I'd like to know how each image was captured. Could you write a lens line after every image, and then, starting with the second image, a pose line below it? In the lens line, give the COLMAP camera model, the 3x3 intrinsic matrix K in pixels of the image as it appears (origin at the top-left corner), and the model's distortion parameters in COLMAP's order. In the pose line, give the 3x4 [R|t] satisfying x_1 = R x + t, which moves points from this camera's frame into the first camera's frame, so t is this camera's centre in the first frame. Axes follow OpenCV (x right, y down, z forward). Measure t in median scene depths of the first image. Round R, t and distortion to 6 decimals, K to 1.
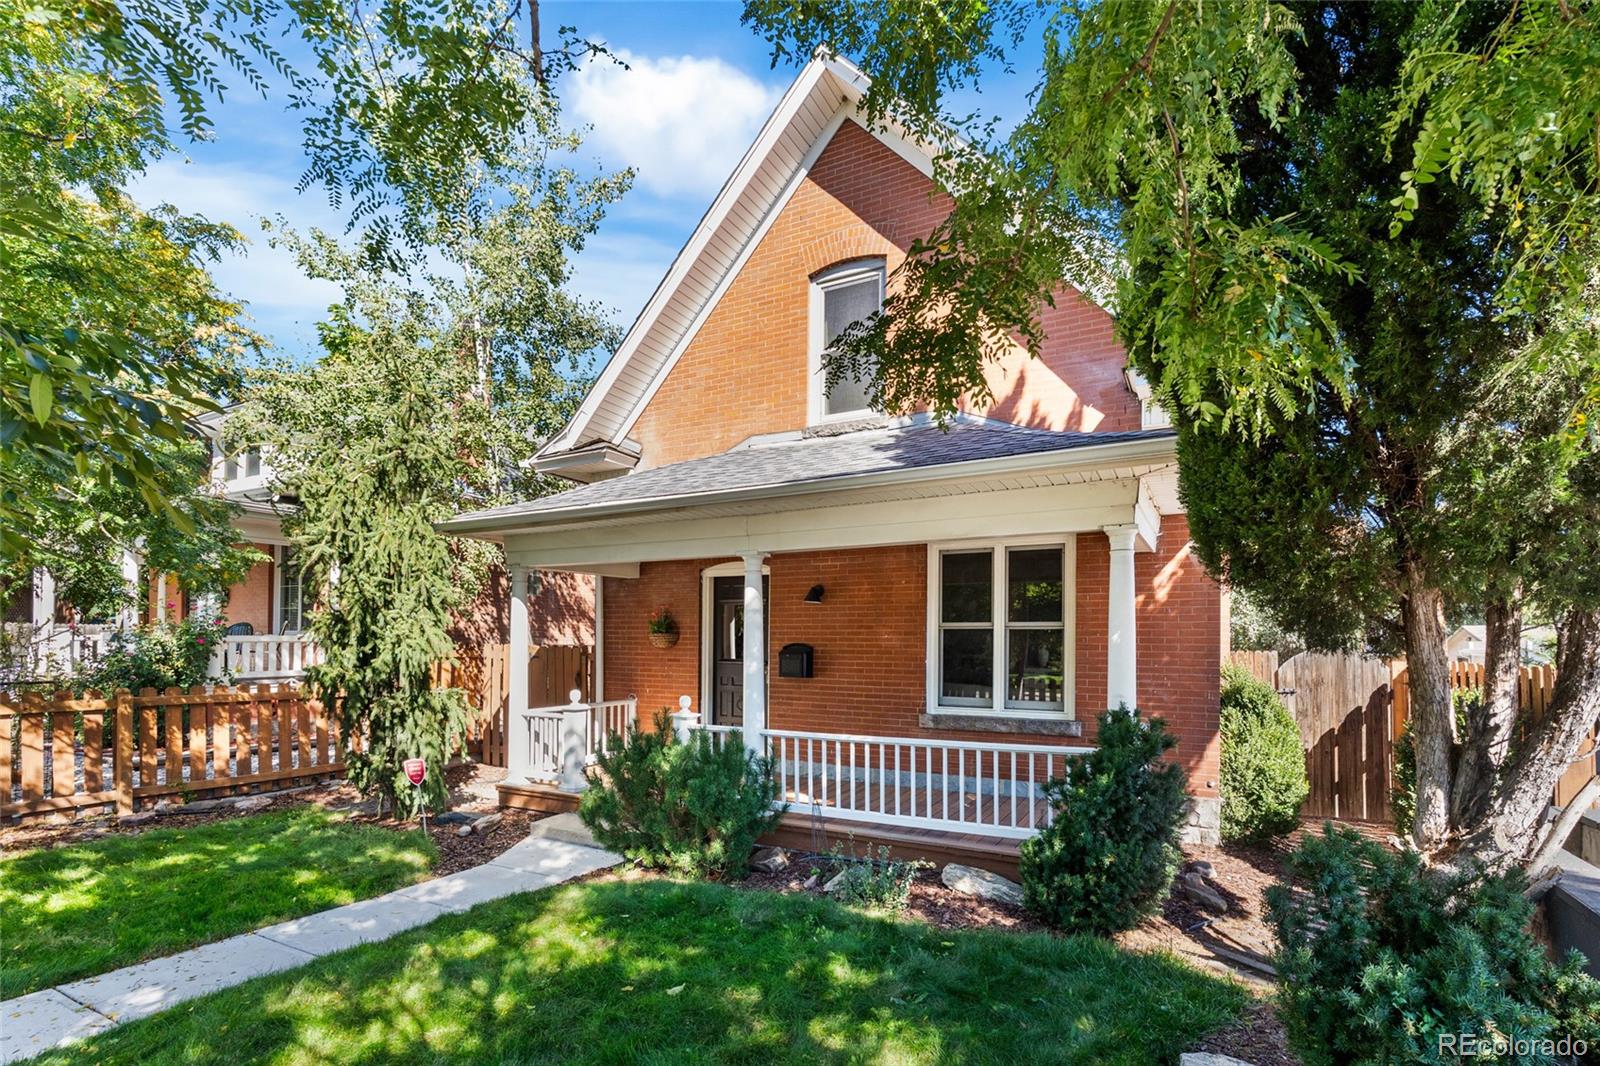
lens RADIAL K [[719.4, 0, 800.6], [0, 719.4, 628.6], [0, 0, 1]] dist [-0.024494, -0.000008]
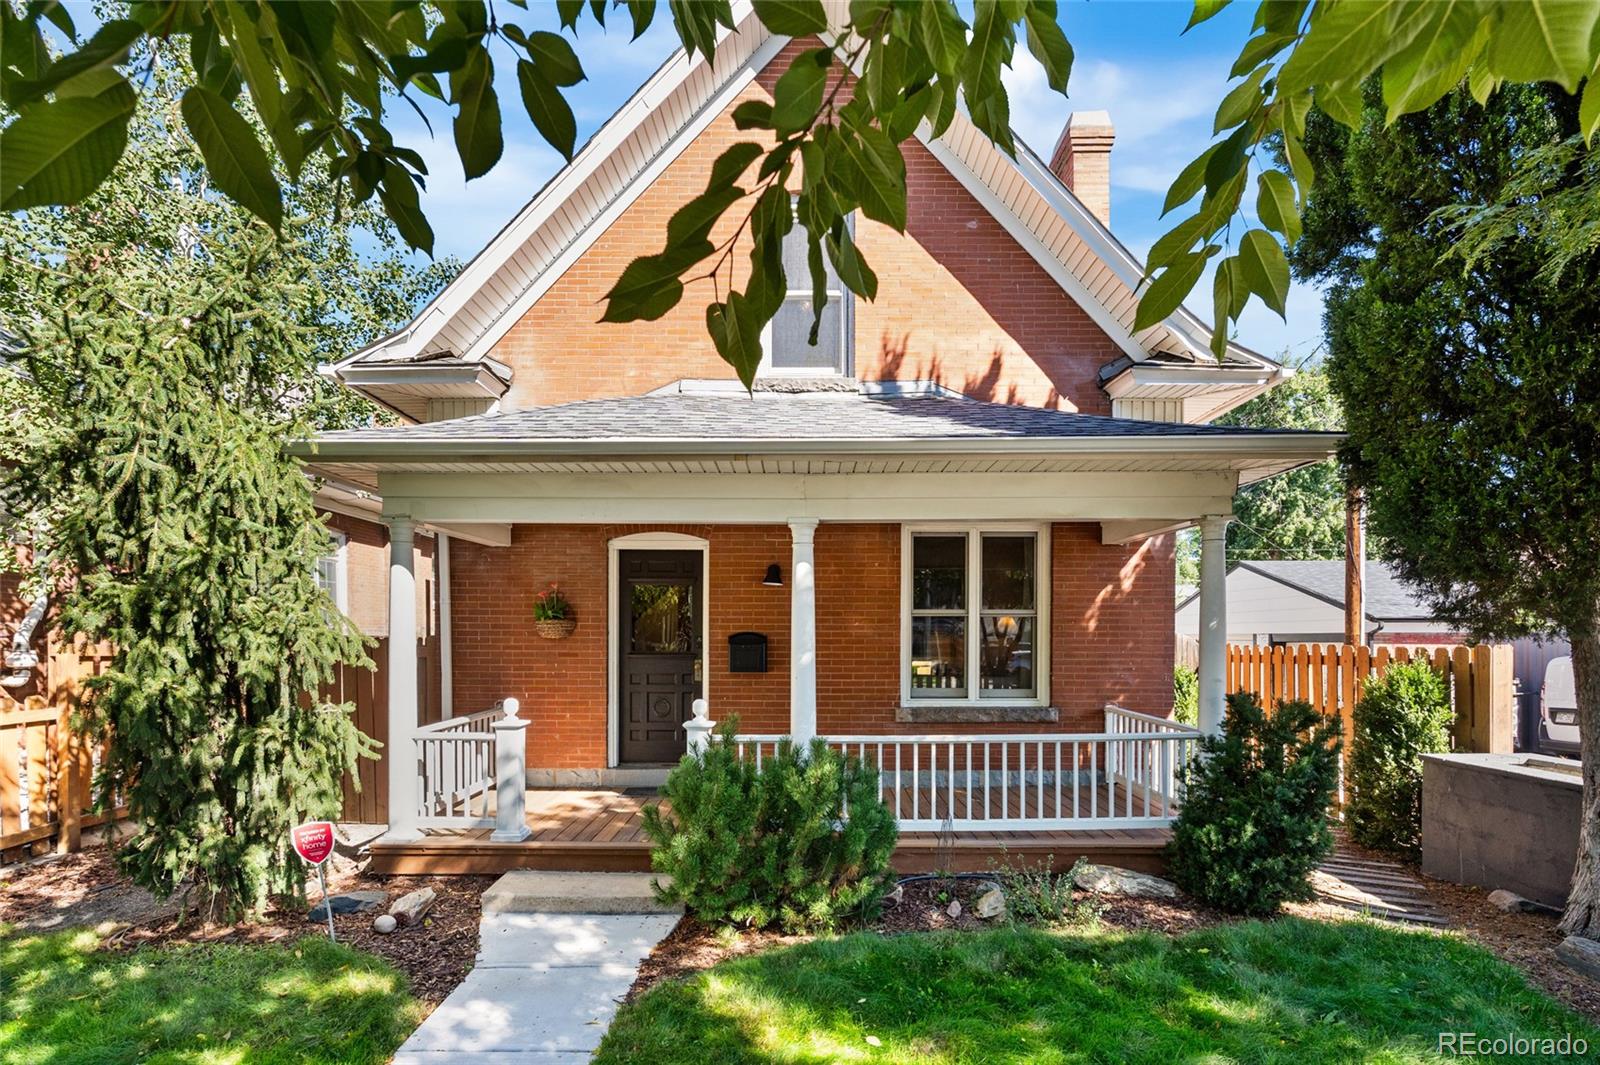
lens RADIAL K [[746.5, 0, 802.2], [0, 746.5, 630.2], [0, 0, 1]] dist [-0.016856, 0.000274]
pose [[0.890661, -0.001891, 0.454664, -0.397190], [-0.005167, 0.999885, 0.014281, 0.006185], [-0.454639, -0.015069, 0.890548, 0.214069]]
